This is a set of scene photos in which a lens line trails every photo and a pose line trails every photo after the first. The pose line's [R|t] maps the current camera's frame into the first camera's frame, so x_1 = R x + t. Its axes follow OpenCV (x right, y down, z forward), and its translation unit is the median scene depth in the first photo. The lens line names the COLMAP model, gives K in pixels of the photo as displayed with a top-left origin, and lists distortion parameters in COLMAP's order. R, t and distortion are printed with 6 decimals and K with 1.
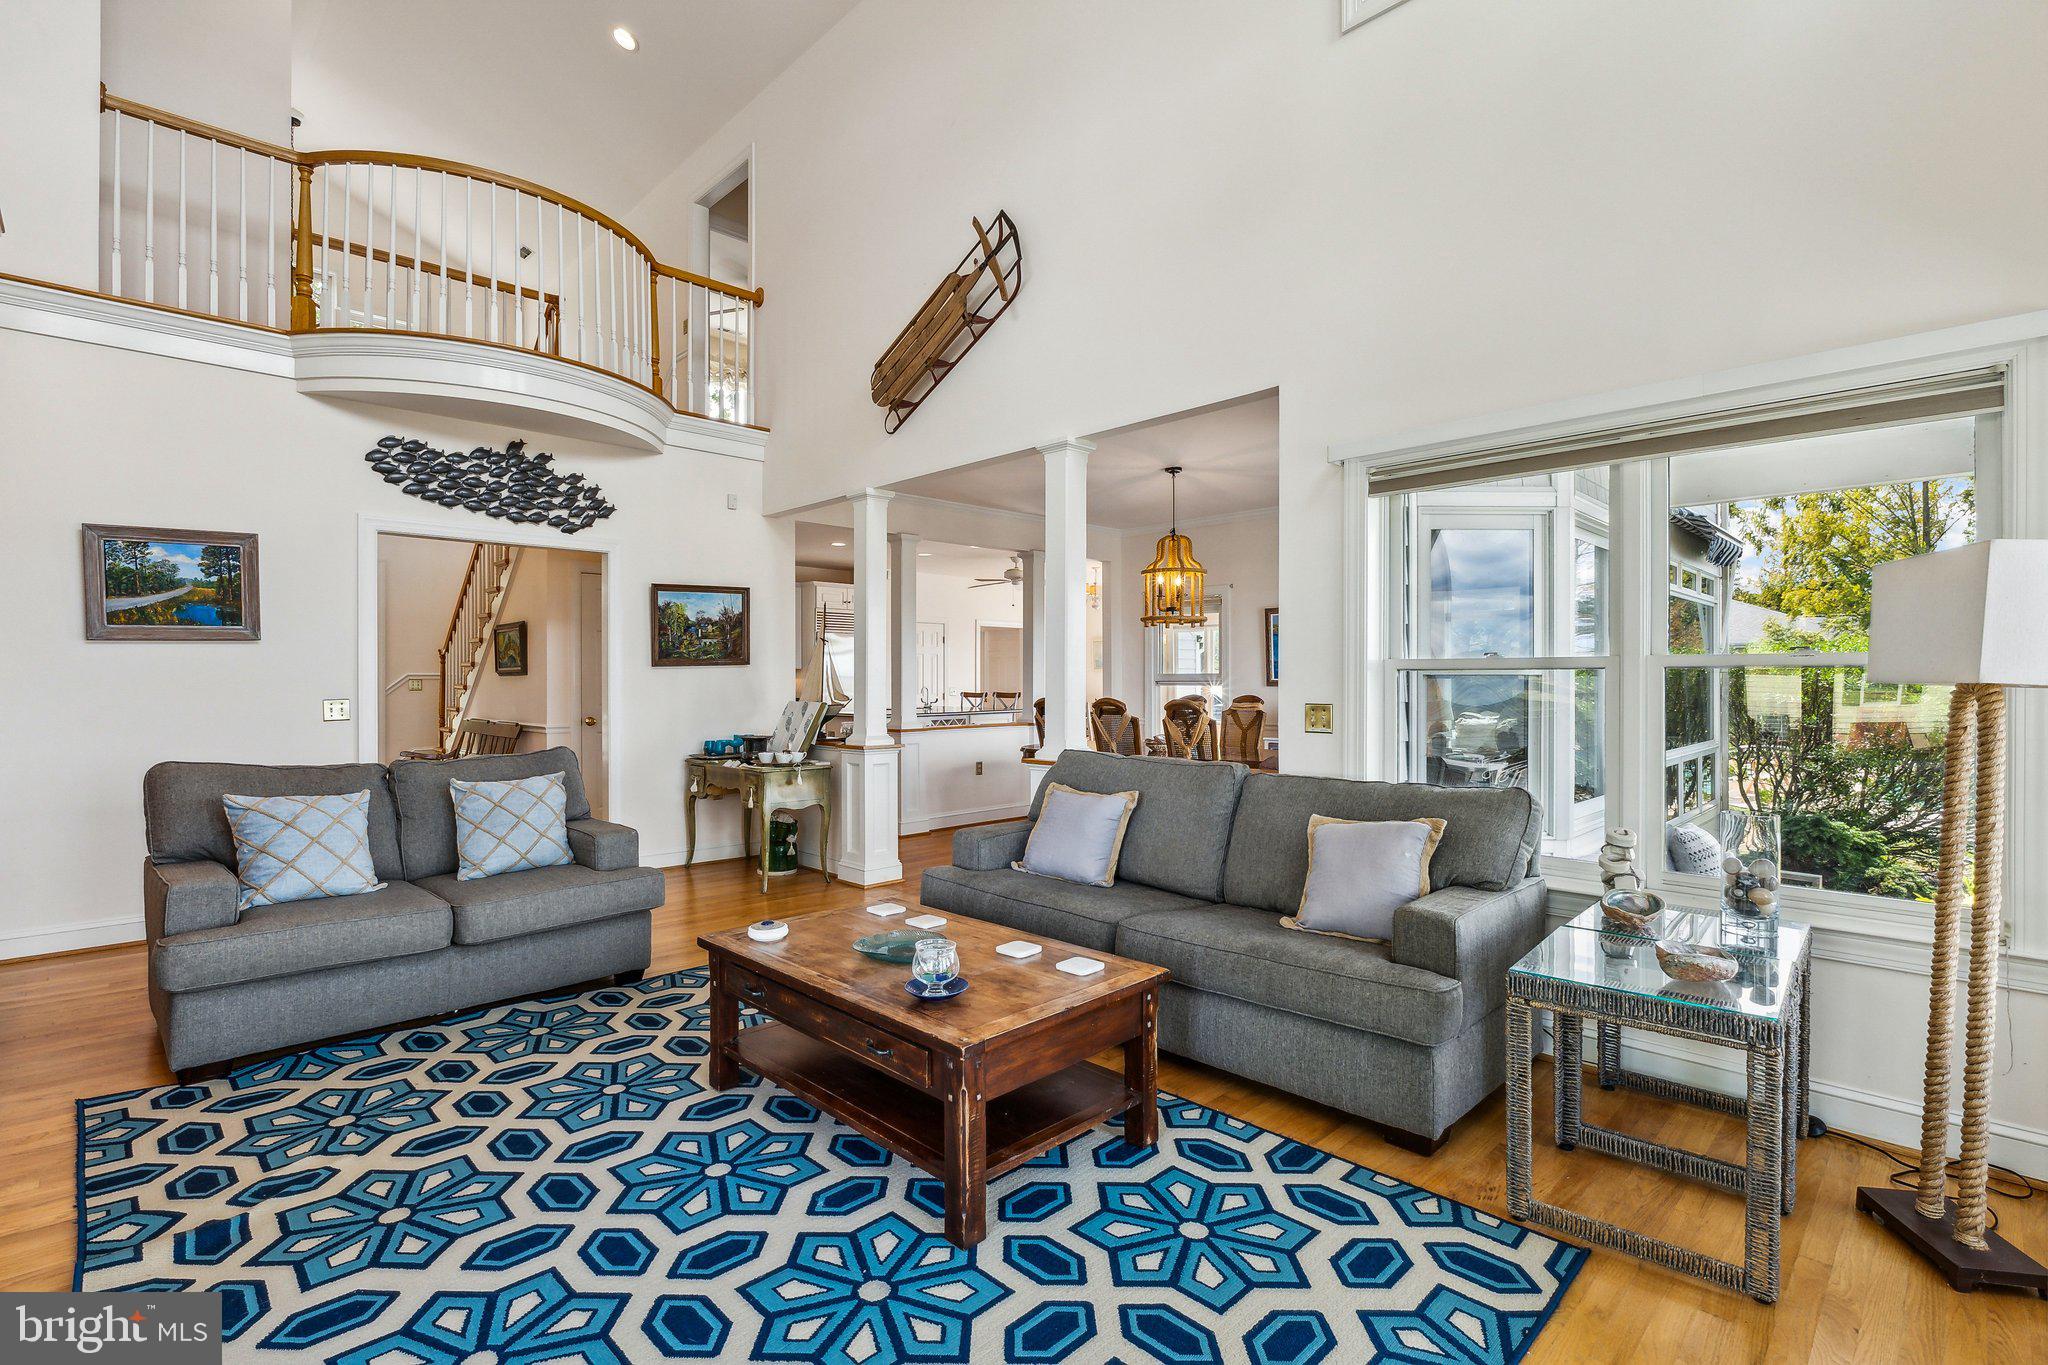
lens RADIAL K [[963.0, 0, 1037.7], [0, 963.0, 680.9], [0, 0, 1]] dist [-0.010919, -0.000464]
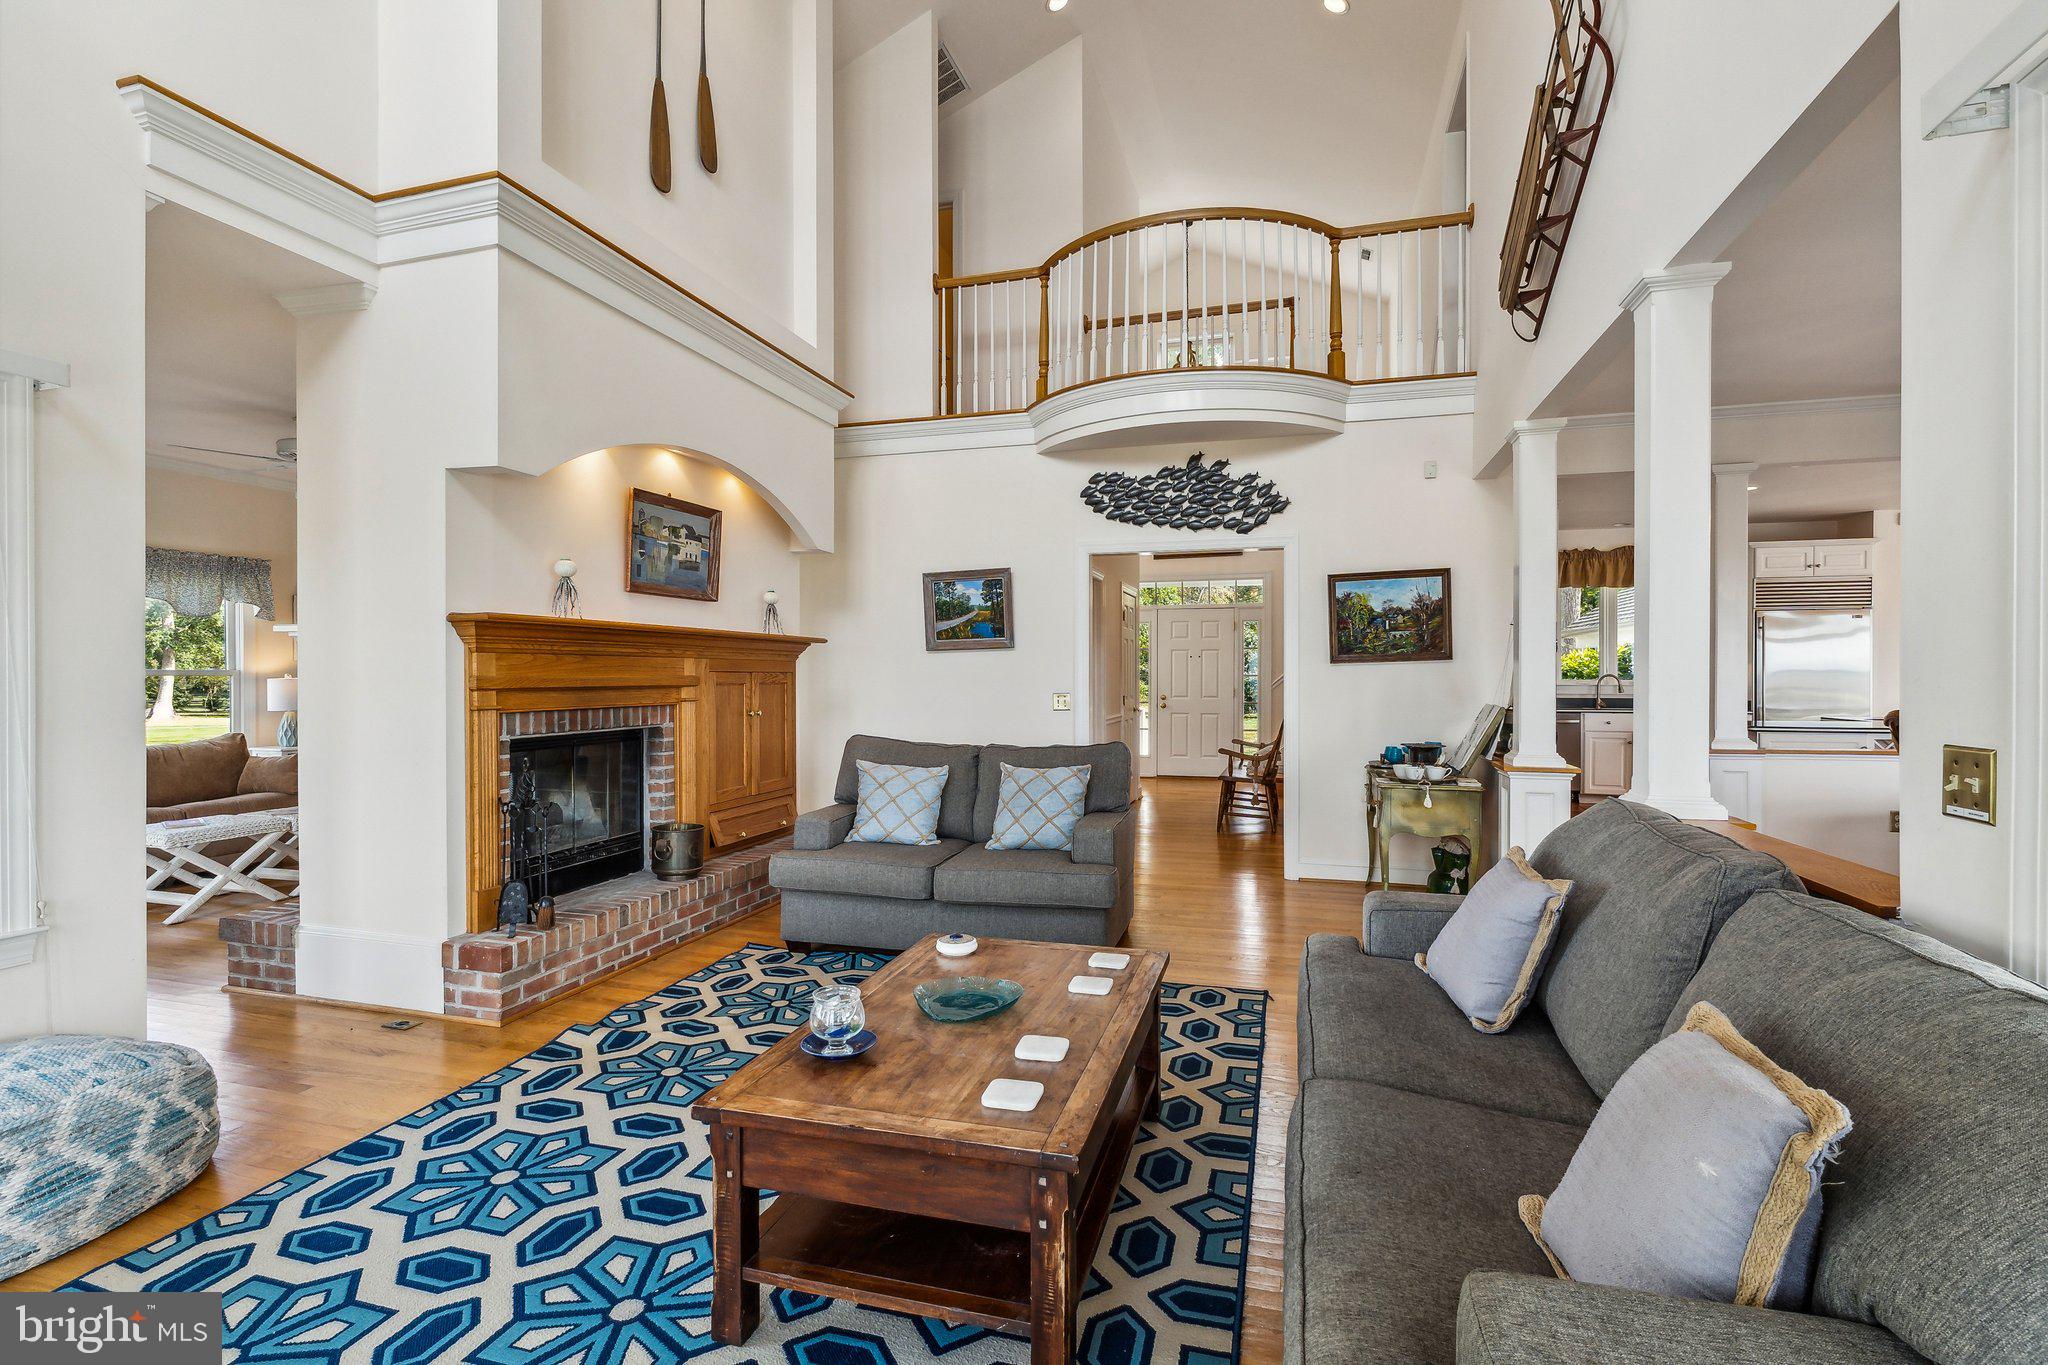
lens RADIAL K [[963.0, 0, 1011.7], [0, 963.0, 682.2], [0, 0, 1]] dist [-0.010919, -0.000464]
pose [[0.468370, 0.006641, -0.883507, 0.324740], [0.000259, 0.999971, 0.007654, -0.004391], [0.883532, -0.003814, 0.468355, 0.331429]]
